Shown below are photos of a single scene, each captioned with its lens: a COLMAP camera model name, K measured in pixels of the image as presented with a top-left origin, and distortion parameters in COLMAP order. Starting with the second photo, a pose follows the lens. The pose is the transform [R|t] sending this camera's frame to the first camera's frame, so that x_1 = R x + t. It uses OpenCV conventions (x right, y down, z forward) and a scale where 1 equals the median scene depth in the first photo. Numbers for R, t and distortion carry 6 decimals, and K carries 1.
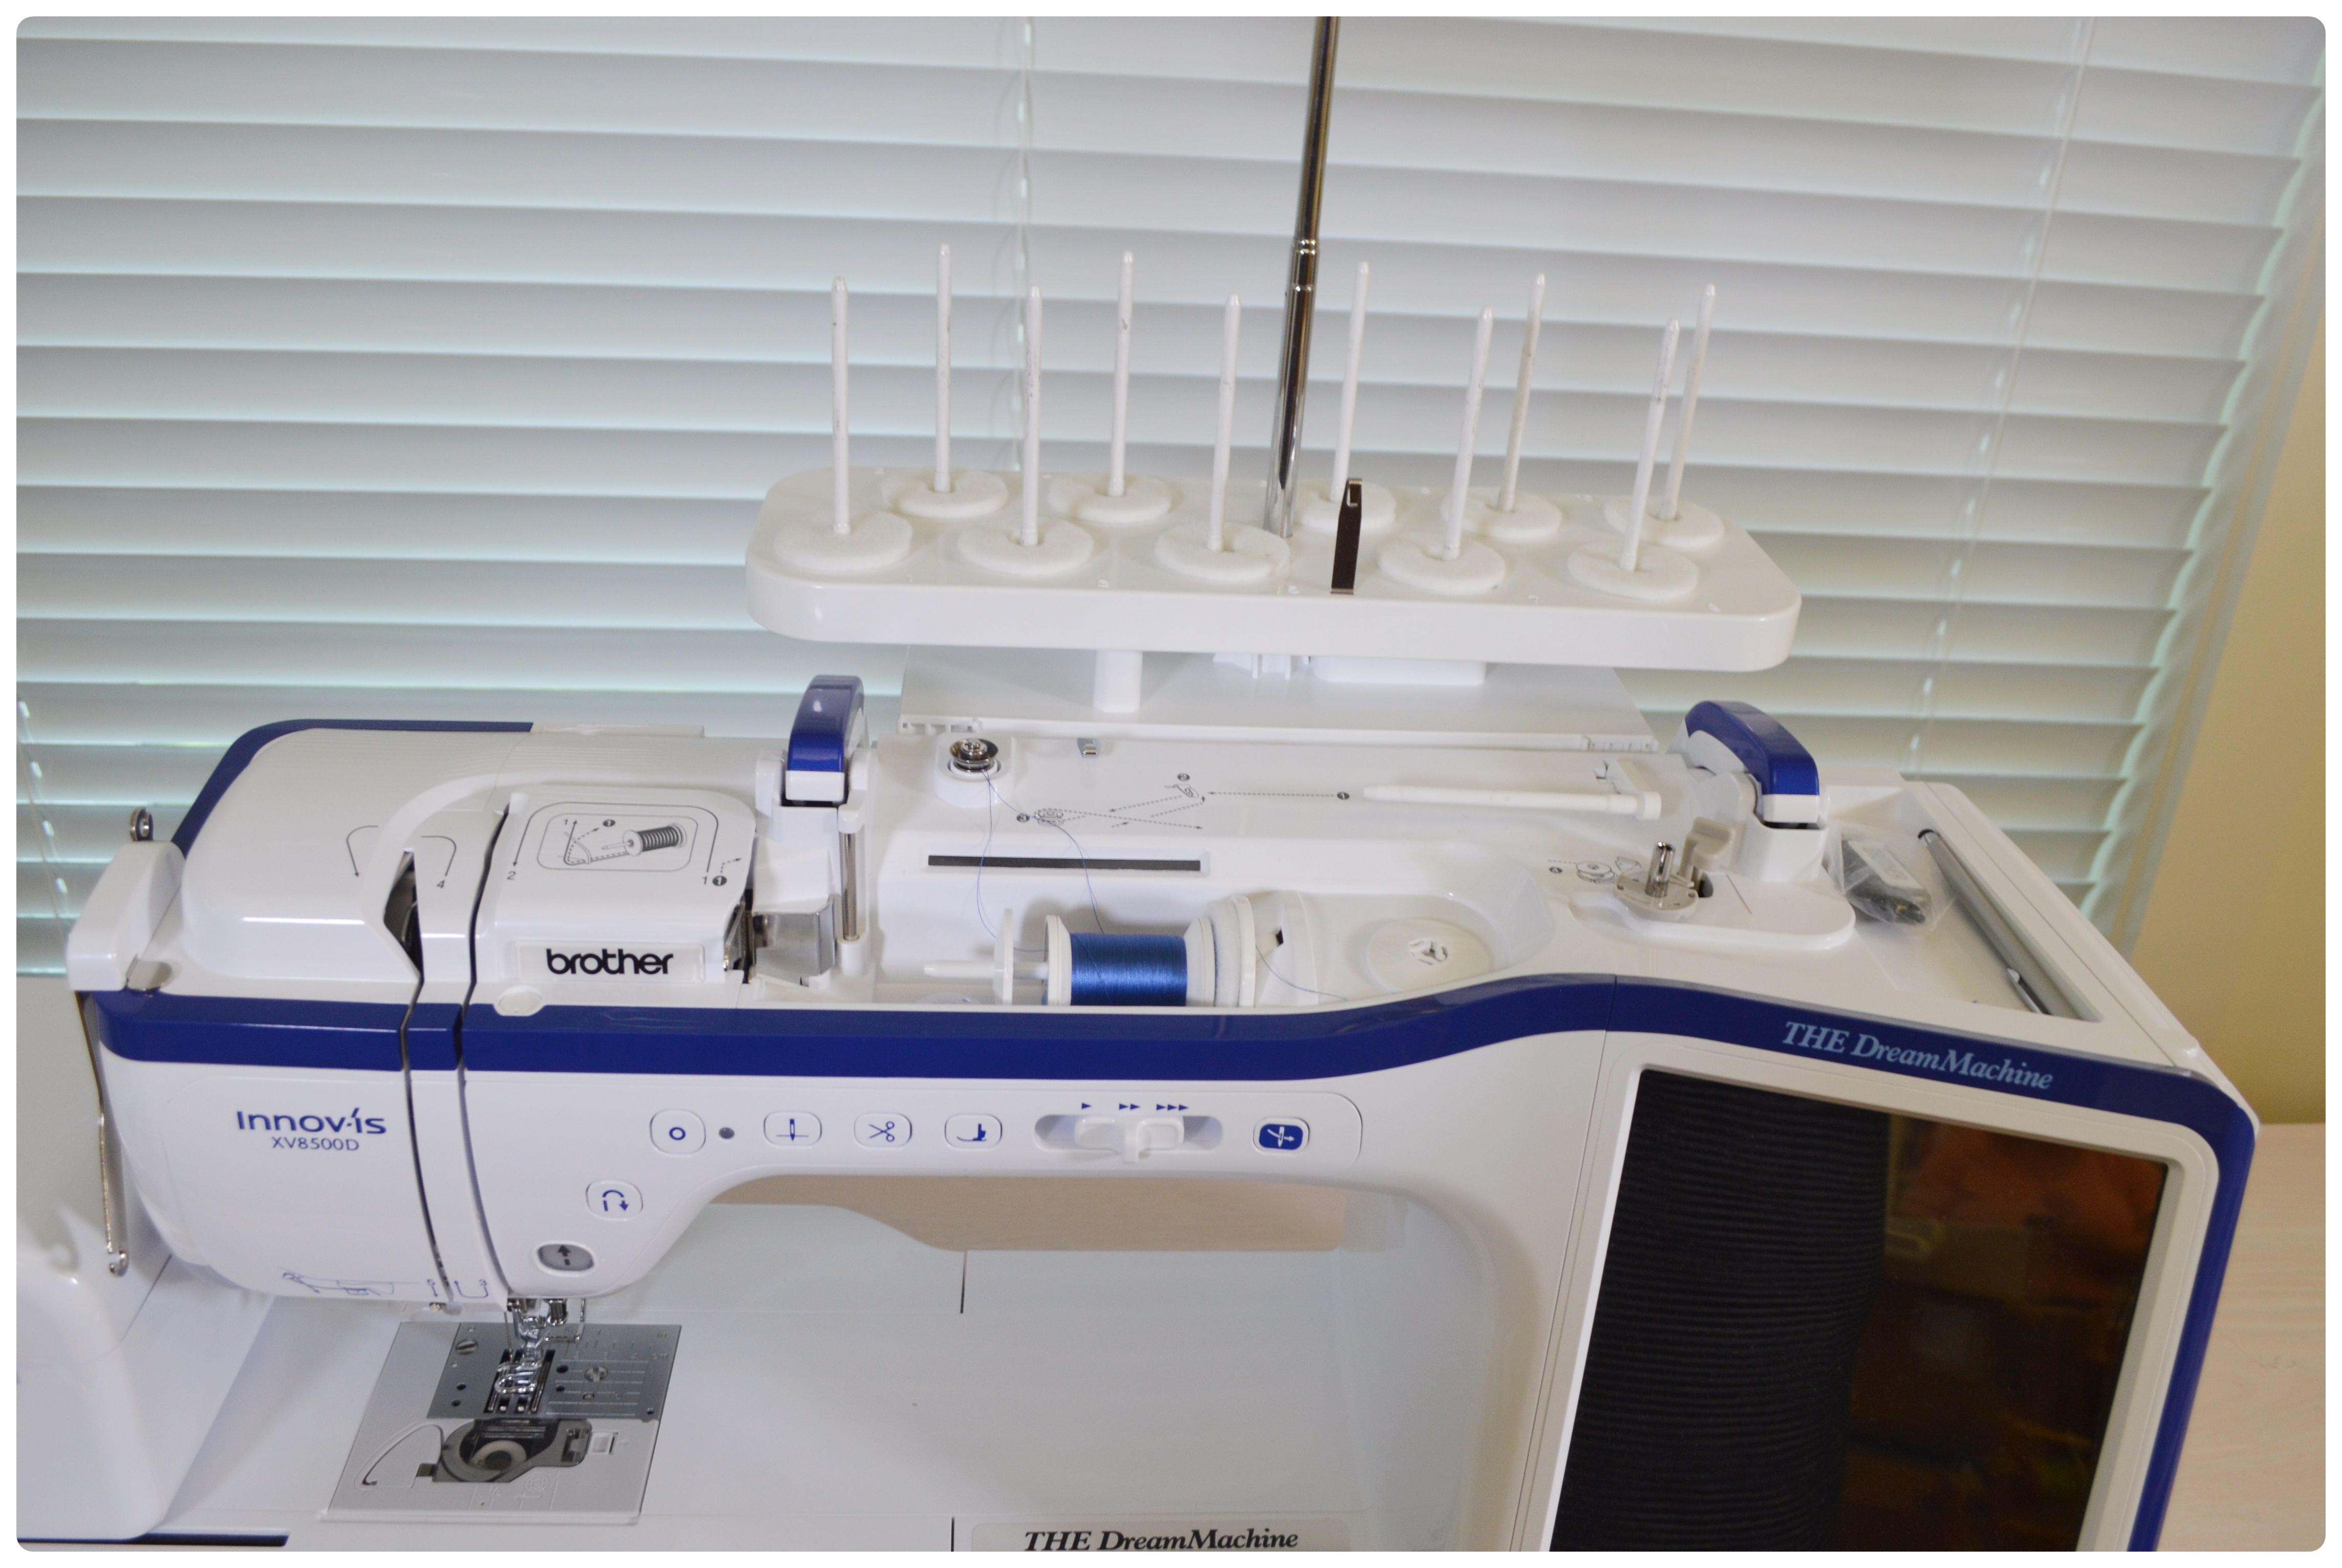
lens RADIAL K [[1936.0, 0, 1182.2], [0, 1936.0, 777.2], [0, 0, 1]] dist [-0.082924, 0.006533]
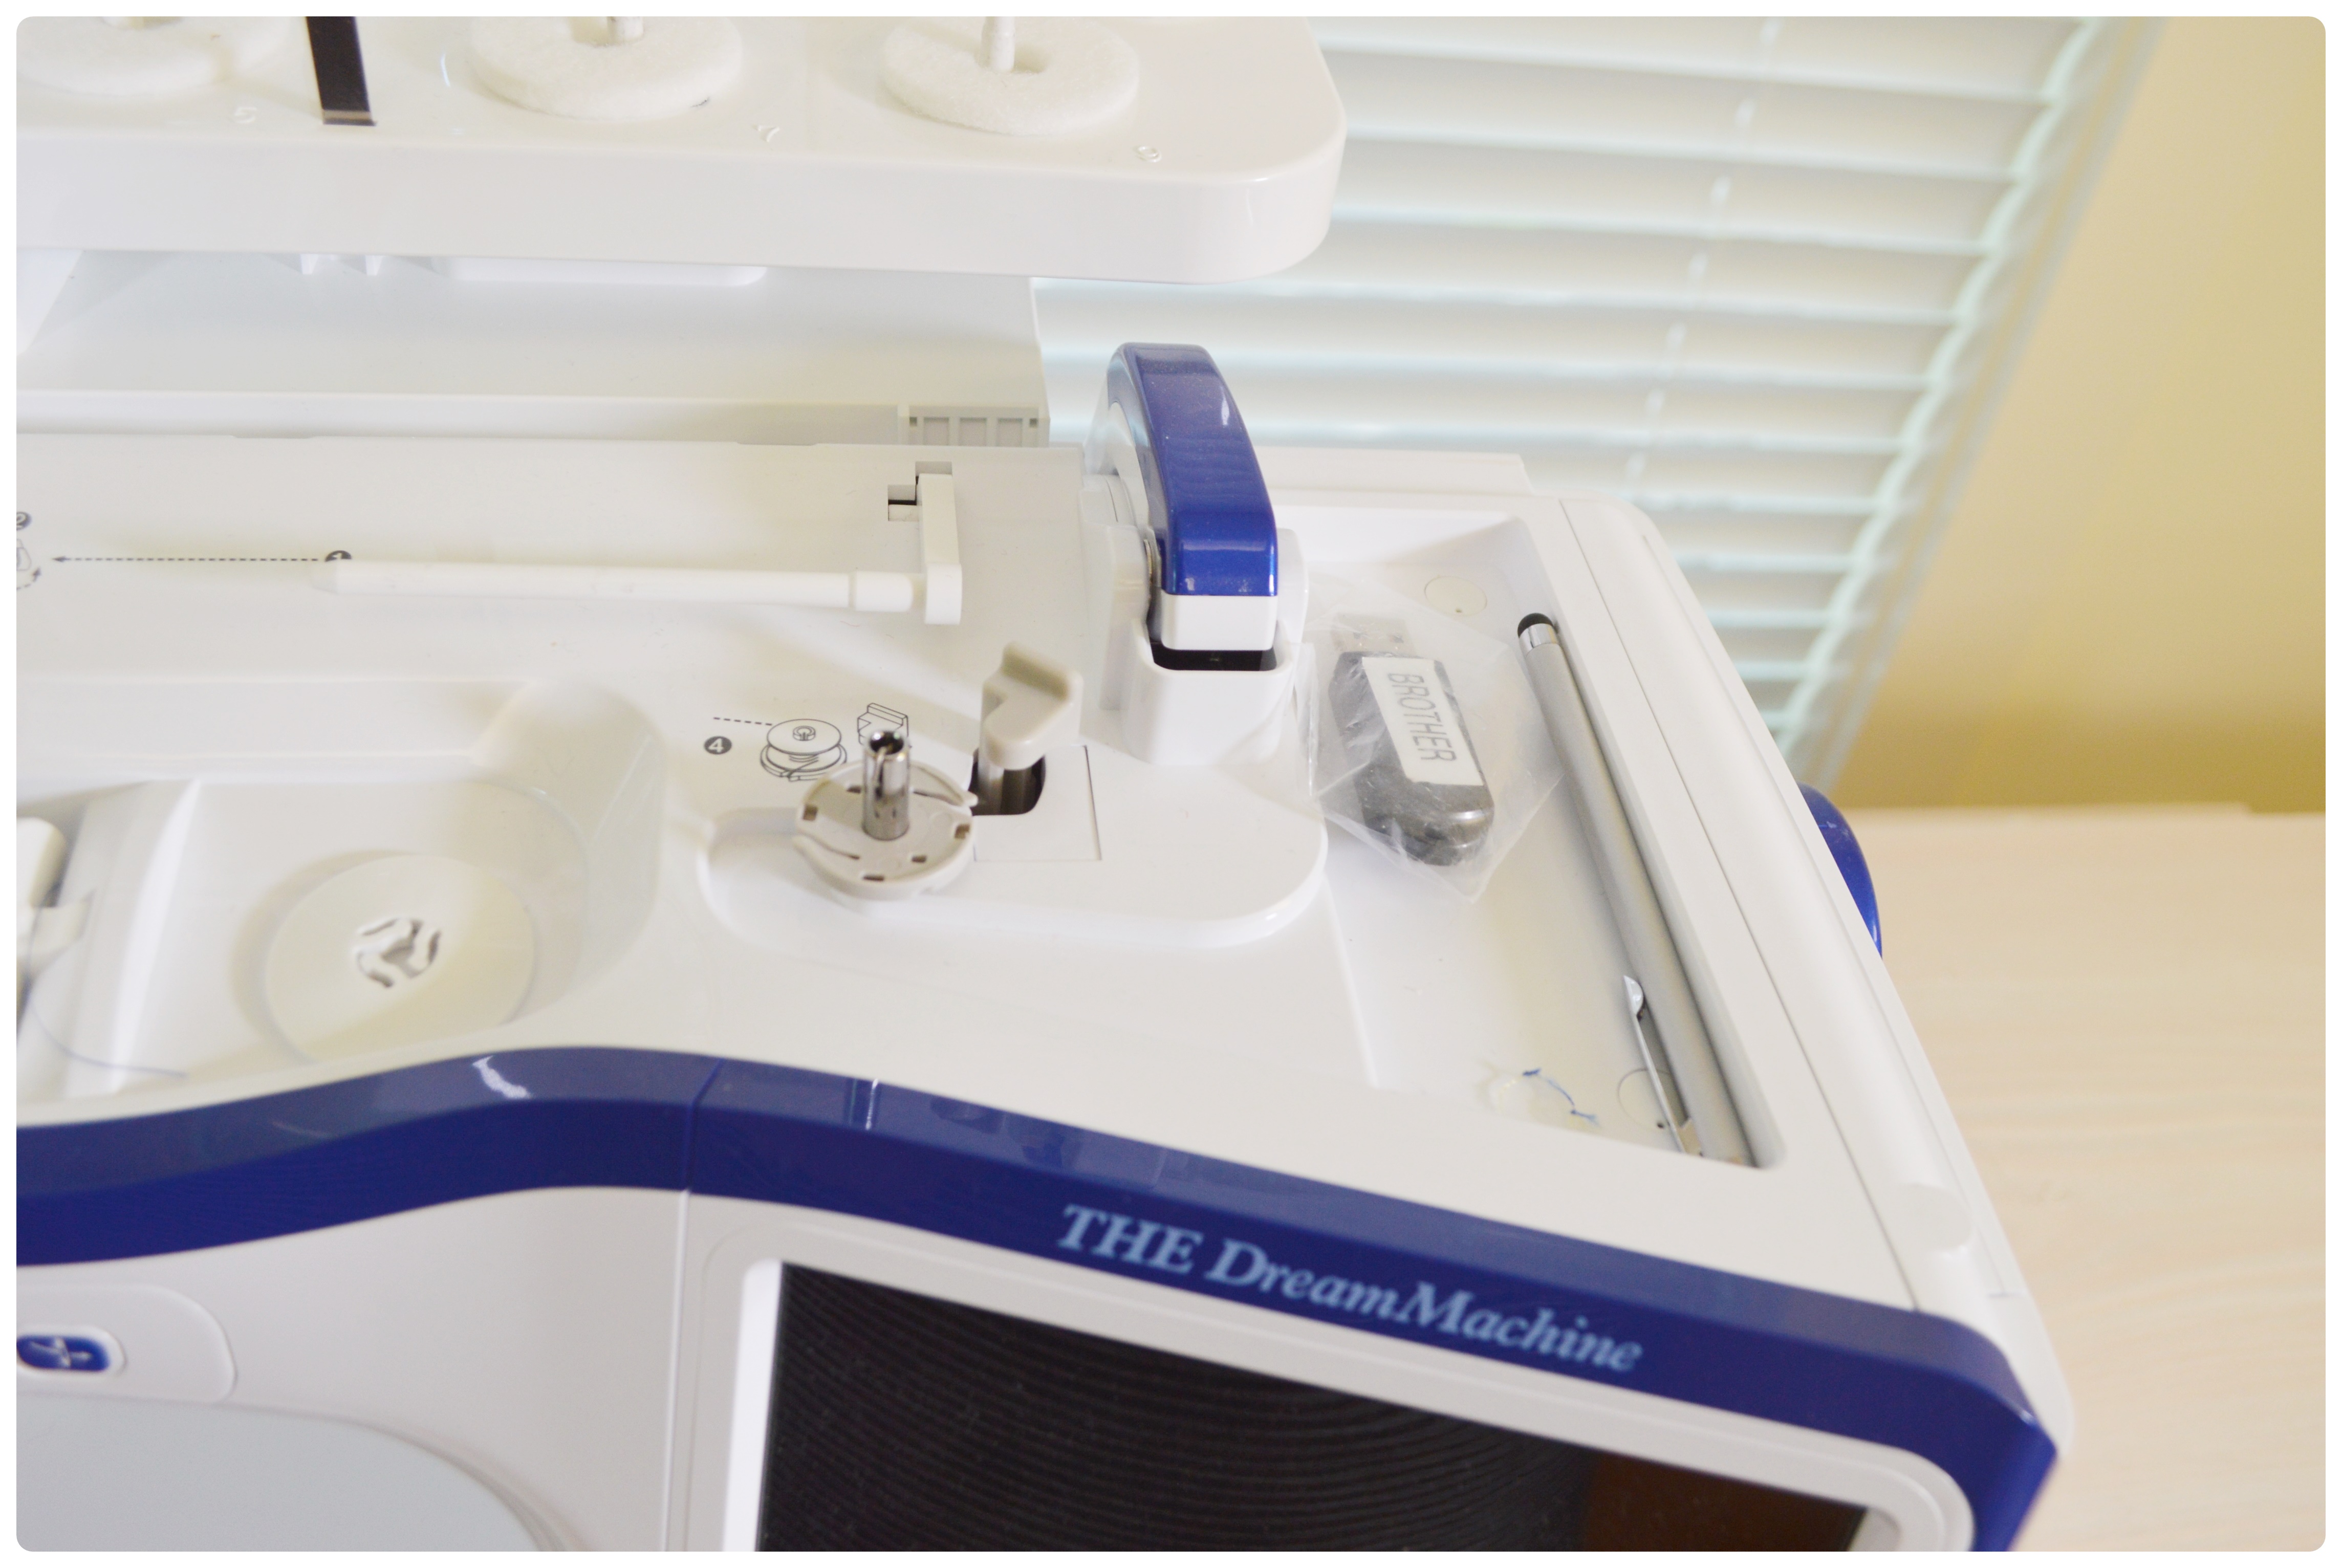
lens RADIAL K [[1936.0, 0, 1182.2], [0, 1936.0, 777.2], [0, 0, 1]] dist [-0.082924, 0.006533]
pose [[0.997108, -0.000931, 0.075992, 0.299948], [-0.021197, 0.956839, 0.289845, -0.094531], [-0.072982, -0.290618, 0.954052, 0.585097]]
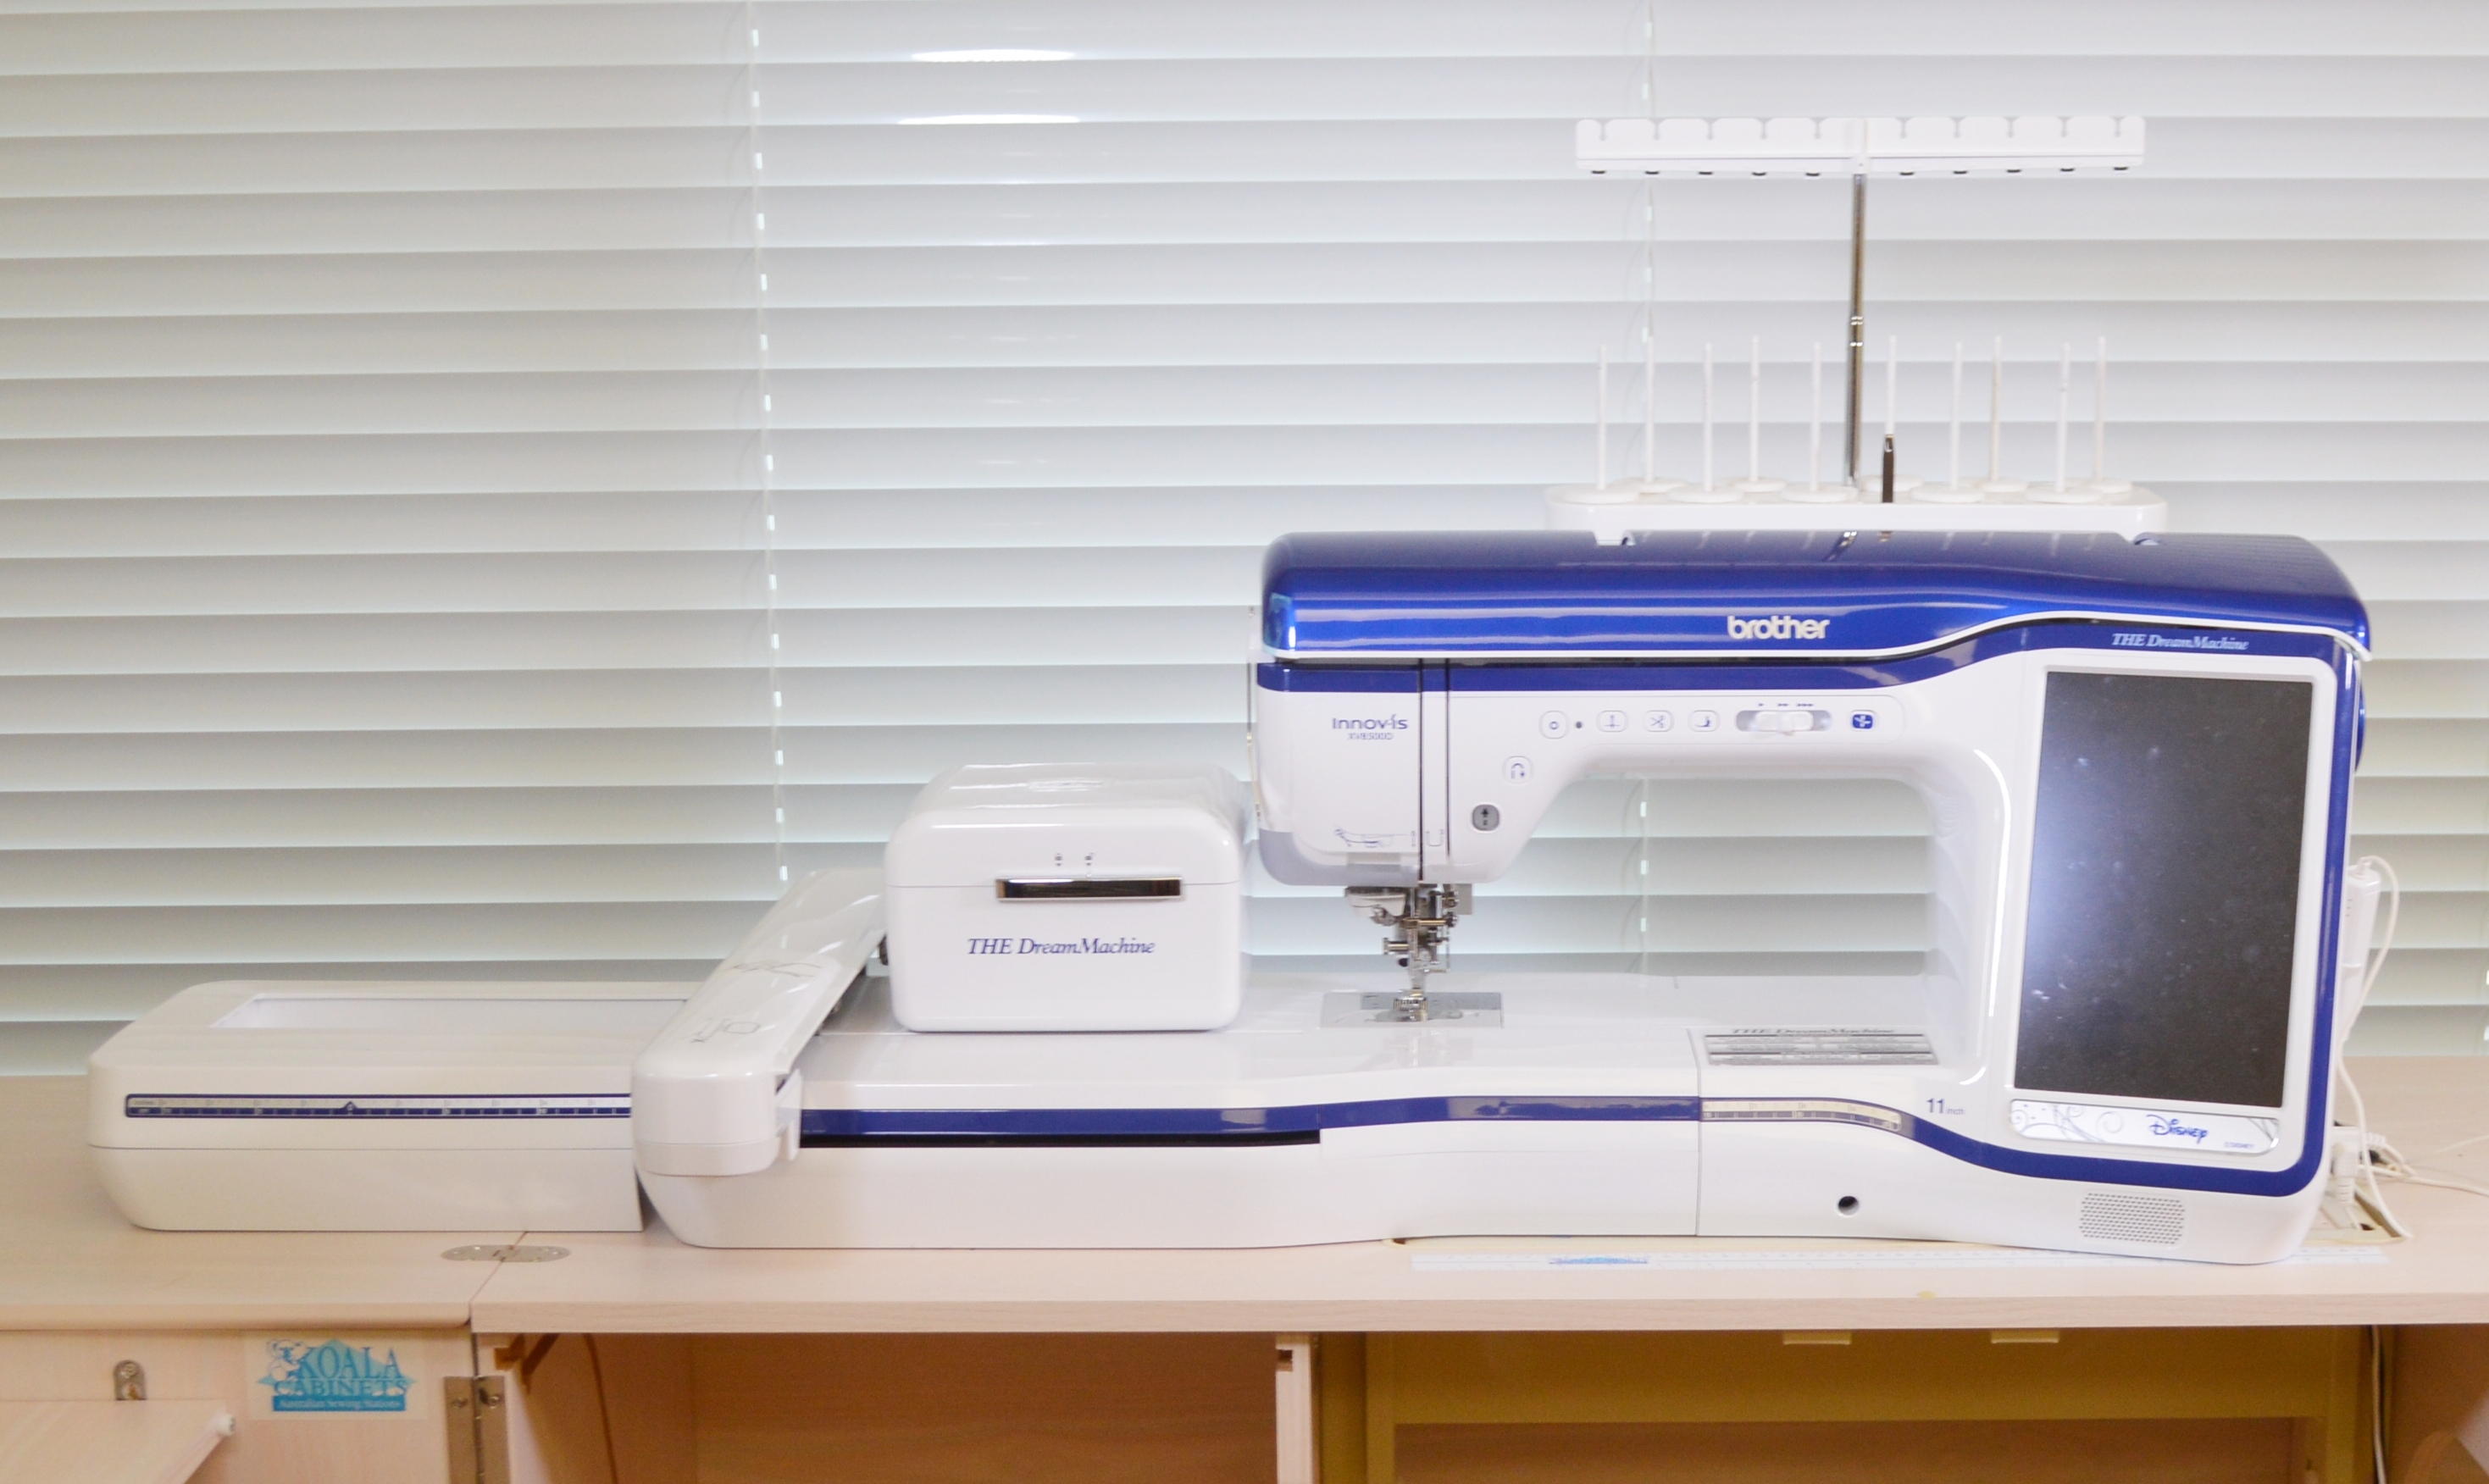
lens RADIAL K [[3772.3, 0, 1385.5], [0, 3772.3, 884.4], [0, 0, 1]] dist [-0.048961, -0.046042]
pose [[0.994186, -0.048610, -0.096083, -0.069990], [0.021024, 0.962760, -0.269538, 1.371468], [0.105607, 0.265951, 0.958184, -2.664149]]
